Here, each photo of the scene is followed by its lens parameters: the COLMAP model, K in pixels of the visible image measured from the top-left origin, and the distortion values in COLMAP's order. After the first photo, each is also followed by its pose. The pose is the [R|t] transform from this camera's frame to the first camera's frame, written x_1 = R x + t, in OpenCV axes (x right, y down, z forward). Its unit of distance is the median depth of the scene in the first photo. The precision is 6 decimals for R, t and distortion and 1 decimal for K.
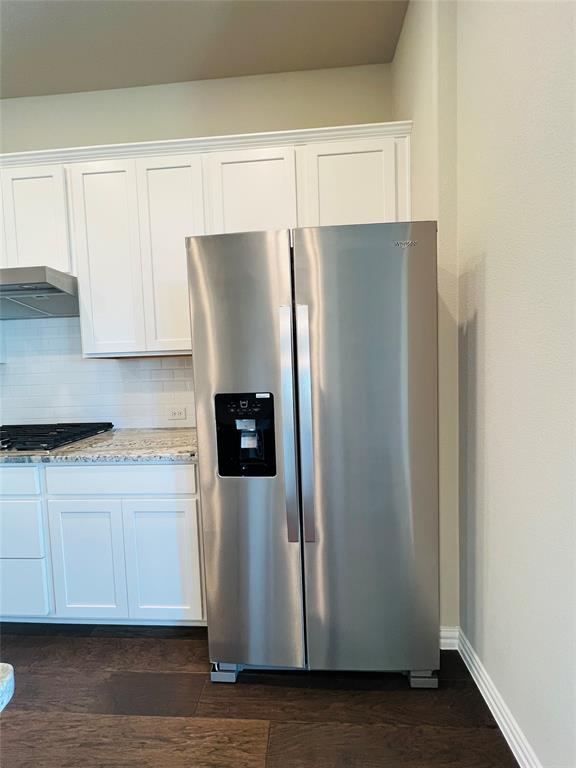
lens RADIAL K [[303.3, 0, 286.4], [0, 303.3, 384.6], [0, 0, 1]] dist [0.008705, 0.000020]
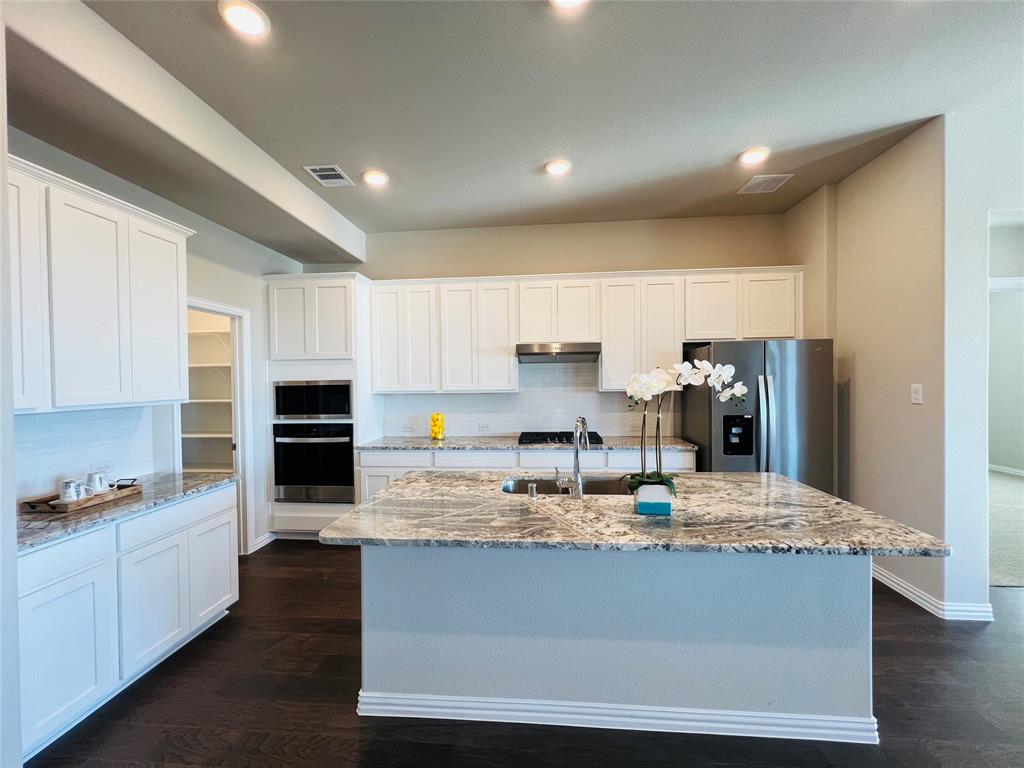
lens RADIAL K [[404.4, 0, 515.1], [0, 404.4, 384.5], [0, 0, 1]] dist [0.008705, 0.000020]
pose [[0.999585, 0.021608, -0.019075, -1.465240], [-0.022303, 0.999065, -0.037032, -0.041810], [0.018257, 0.037442, 0.999132, -1.653937]]
